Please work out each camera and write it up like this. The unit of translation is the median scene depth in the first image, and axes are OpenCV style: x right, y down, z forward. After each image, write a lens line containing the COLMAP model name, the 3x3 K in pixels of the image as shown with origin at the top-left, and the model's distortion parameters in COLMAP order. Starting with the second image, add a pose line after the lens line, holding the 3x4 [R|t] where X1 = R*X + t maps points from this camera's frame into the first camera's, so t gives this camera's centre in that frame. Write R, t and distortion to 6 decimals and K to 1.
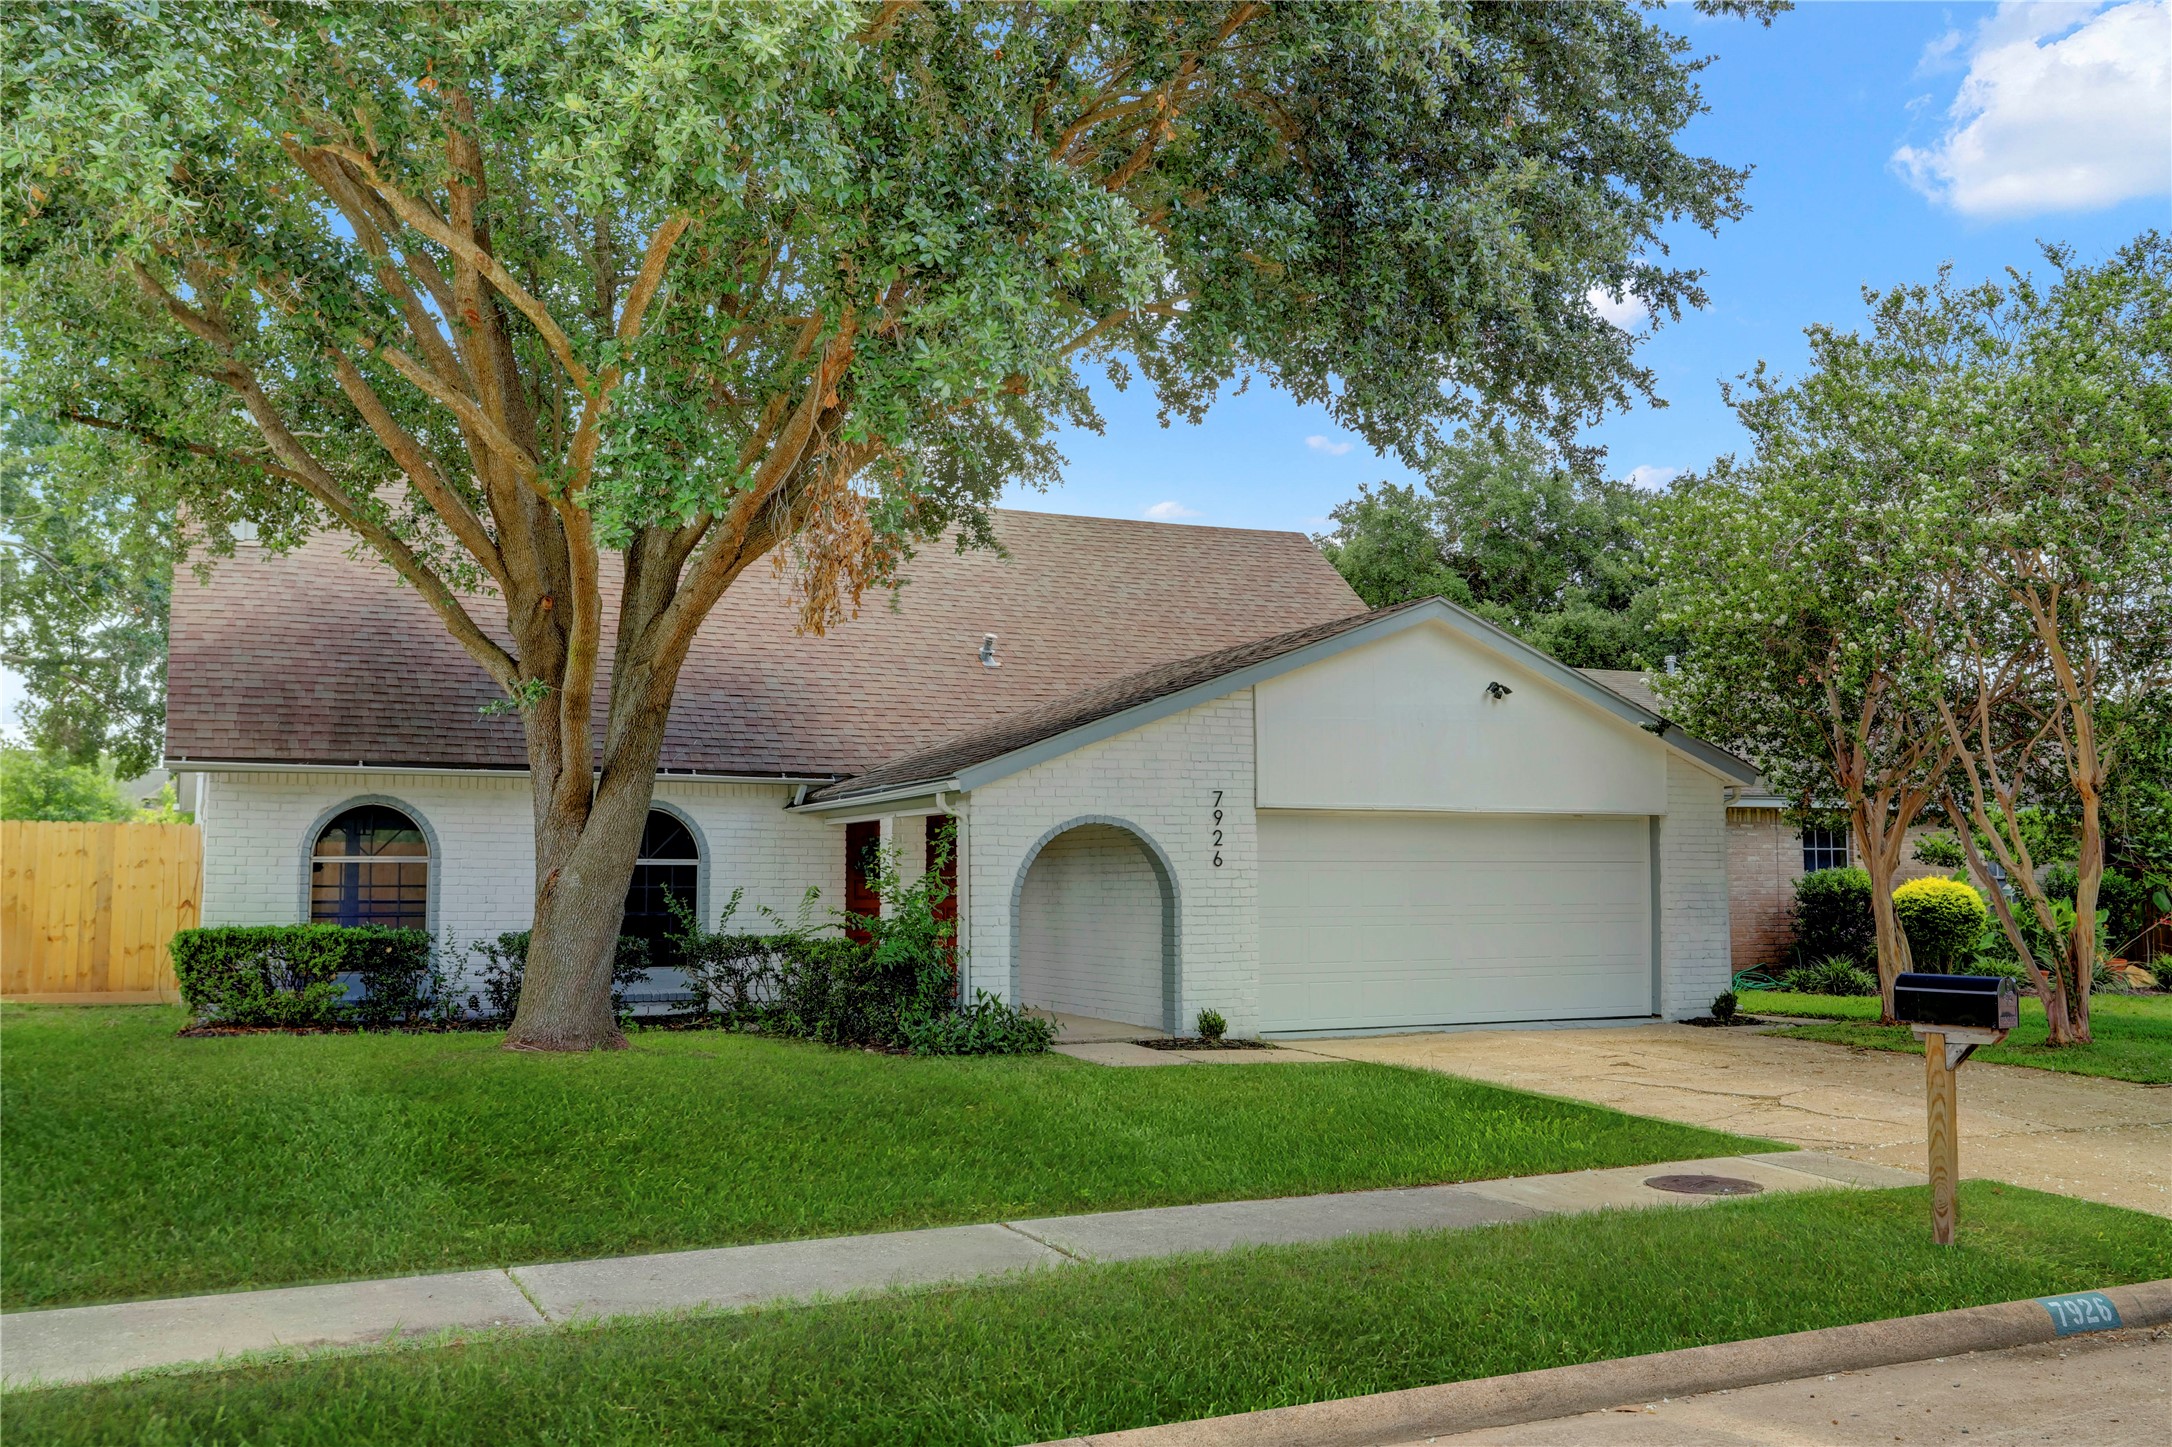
lens RADIAL K [[1743.2, 0, 1085.7], [0, 1743.2, 733.1], [0, 0, 1]] dist [-0.076125, 0.046037]
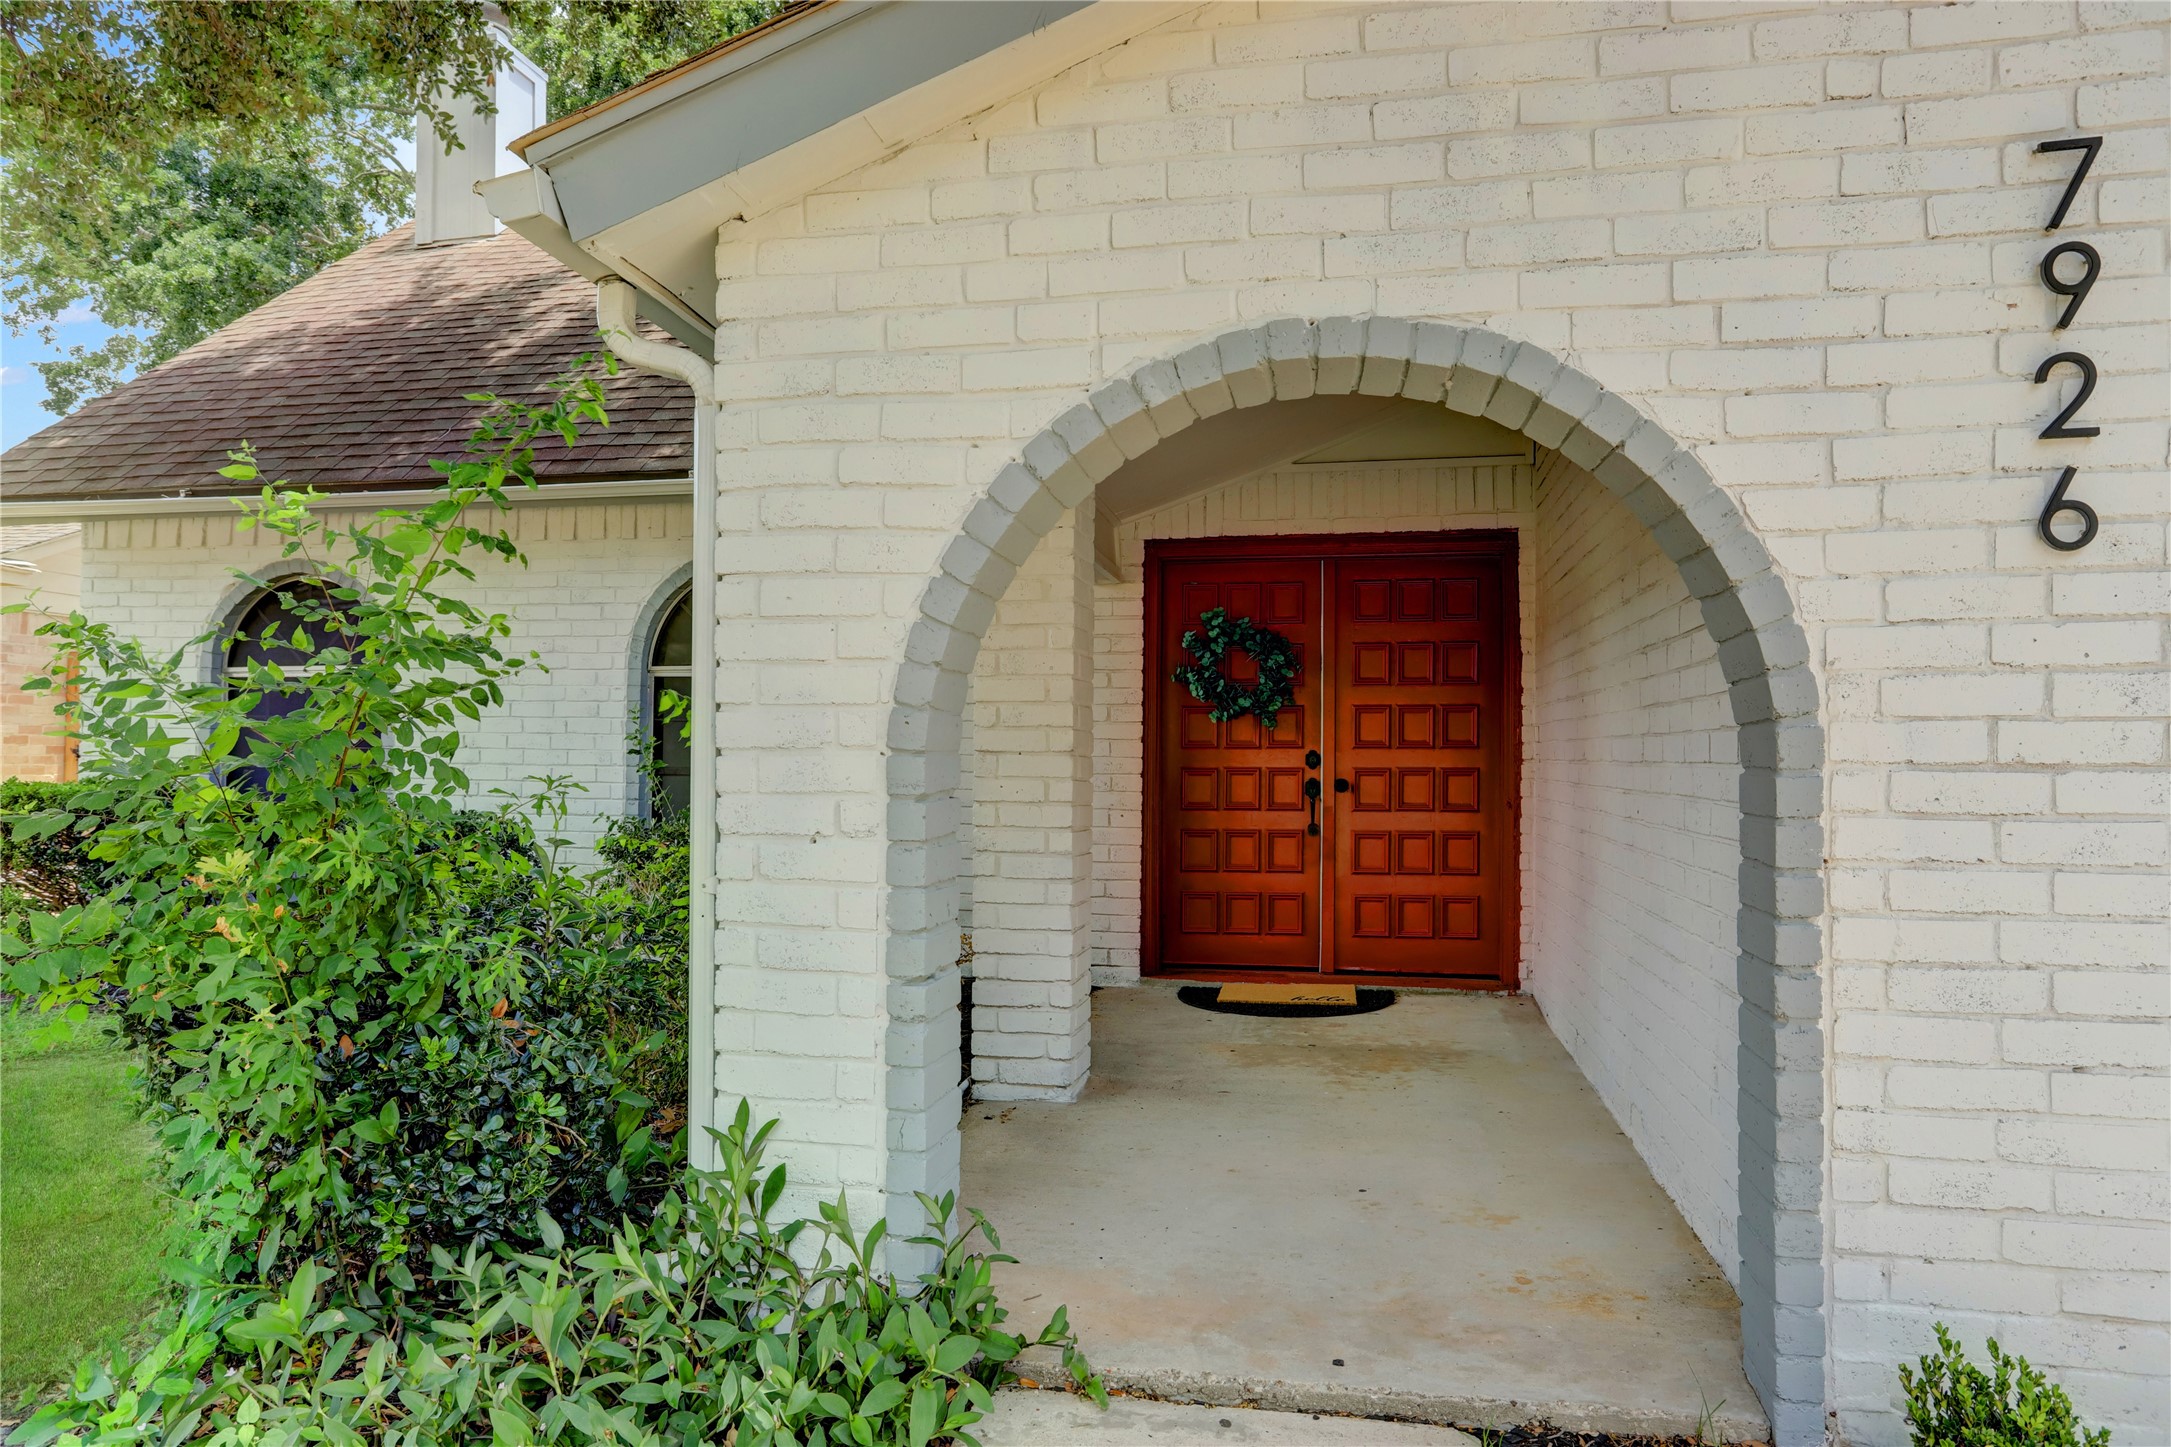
lens RADIAL K [[1416.4, 0, 1085.8], [0, 1416.4, 721.2], [0, 0, 1]] dist [-0.008278, -0.000966]
pose [[0.800938, -0.006918, -0.598707, 0.059329], [0.043725, 0.997939, 0.046963, 0.060089], [0.597148, -0.063793, 0.799590, 0.591366]]
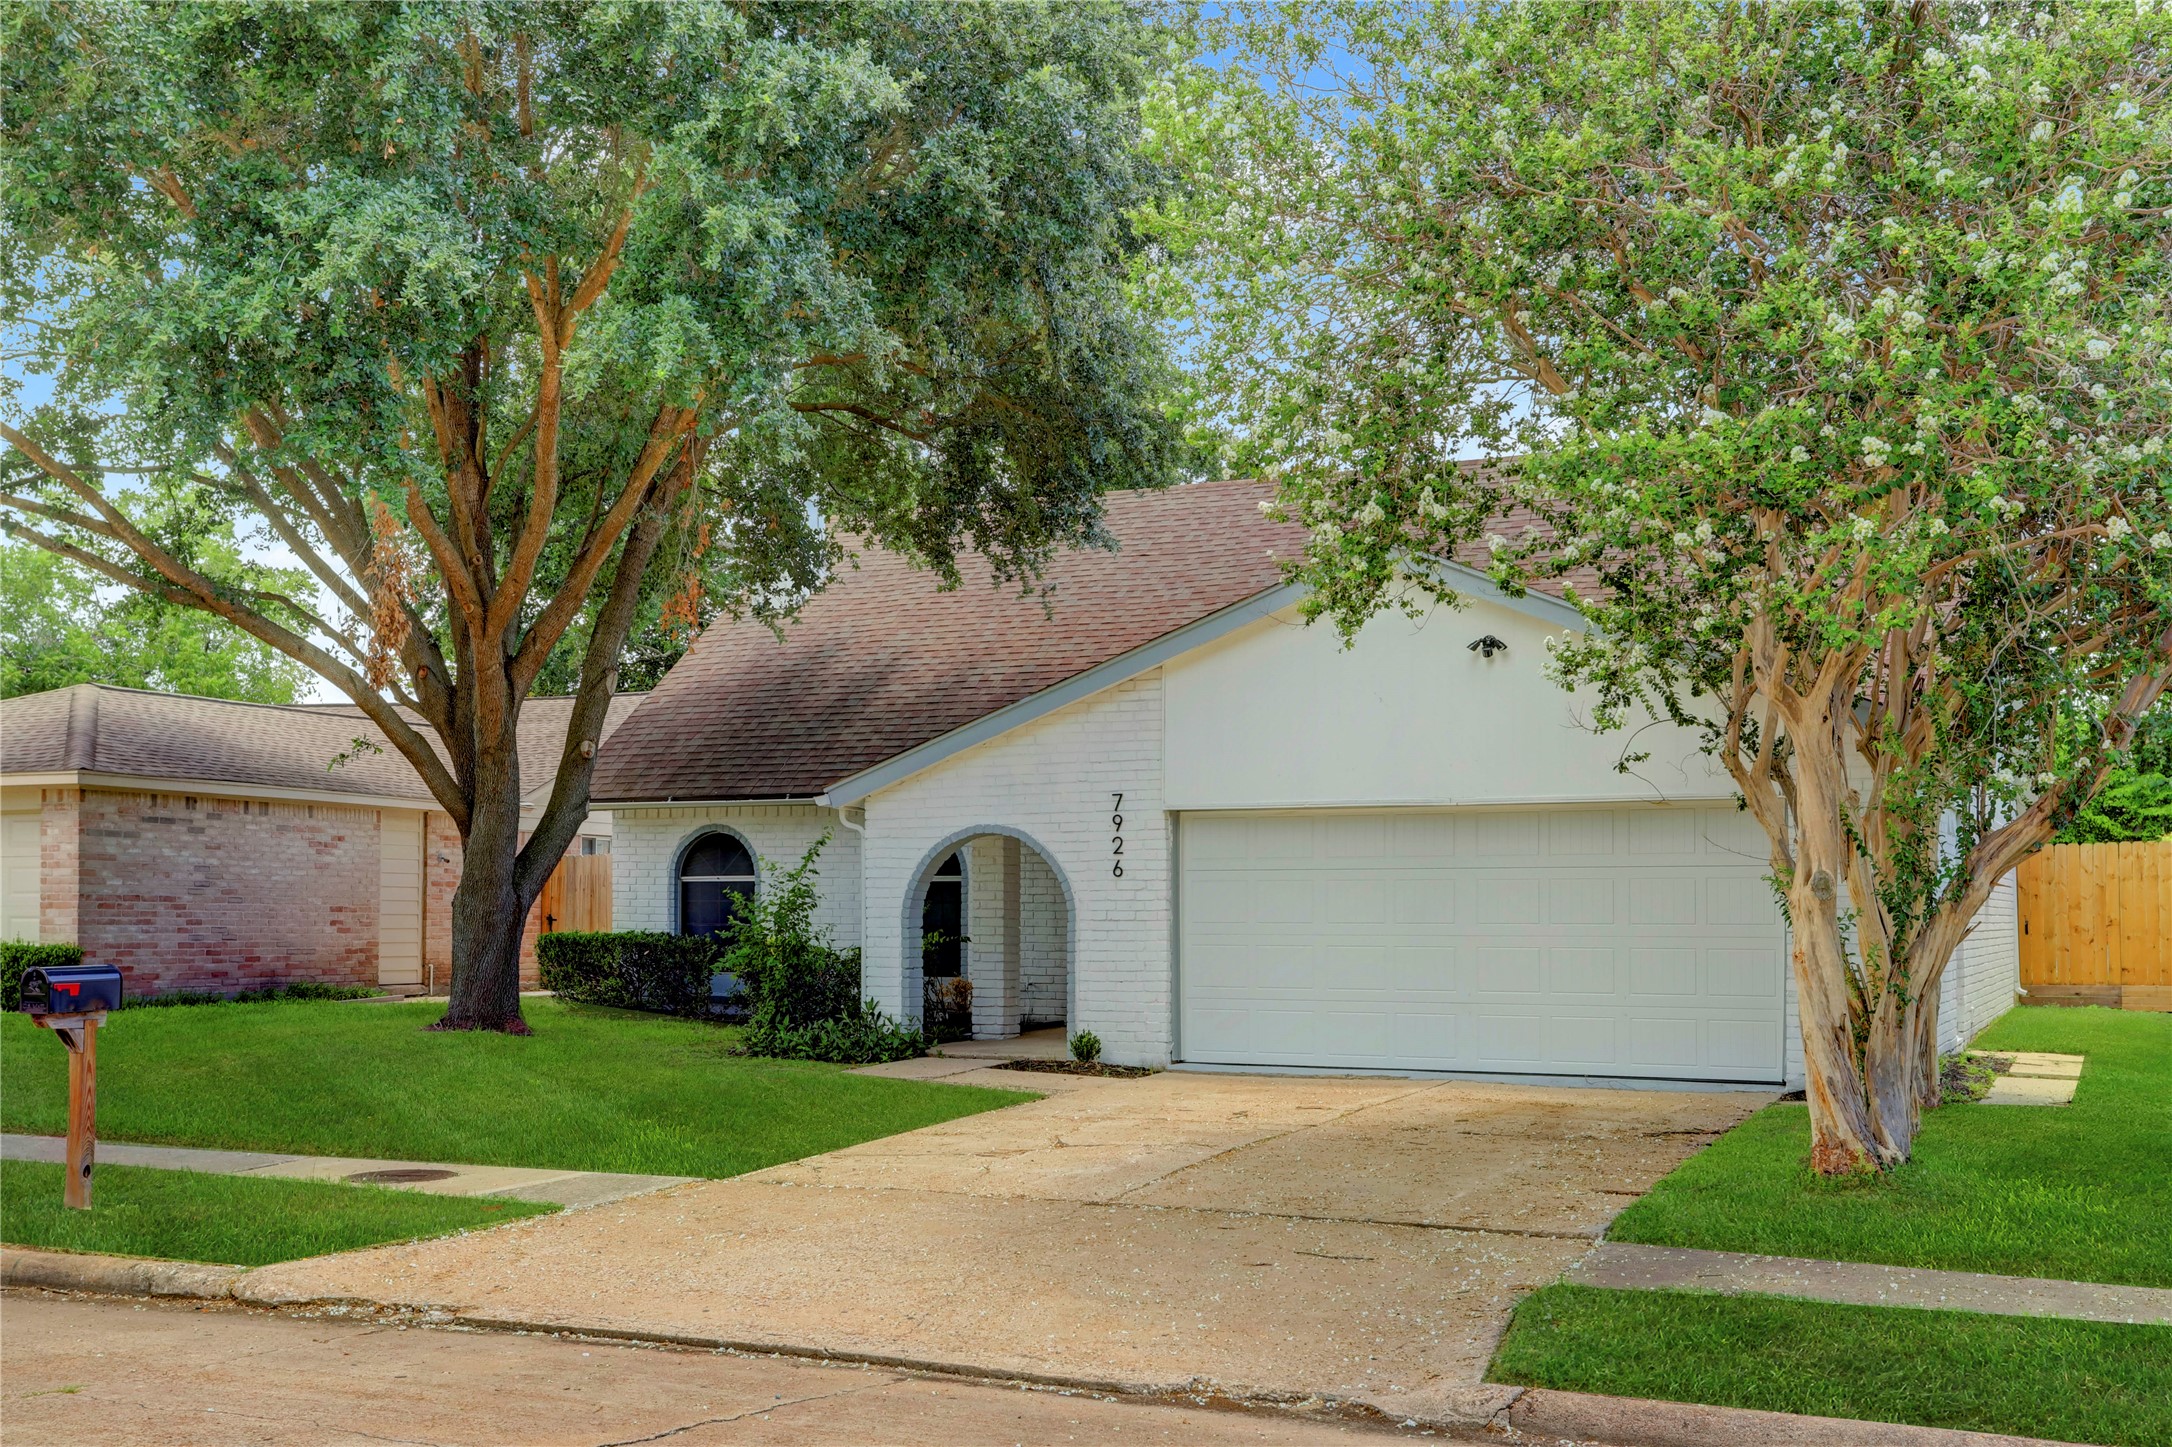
lens RADIAL K [[2210.3, 0, 1084.0], [0, 2210.3, 717.7], [0, 0, 1]] dist [-0.180198, 0.000000]
pose [[0.630413, -0.065862, -0.773461, 0.699624], [0.063682, 0.997424, -0.033028, 0.021993], [0.773643, -0.028435, 0.632983, 0.184426]]
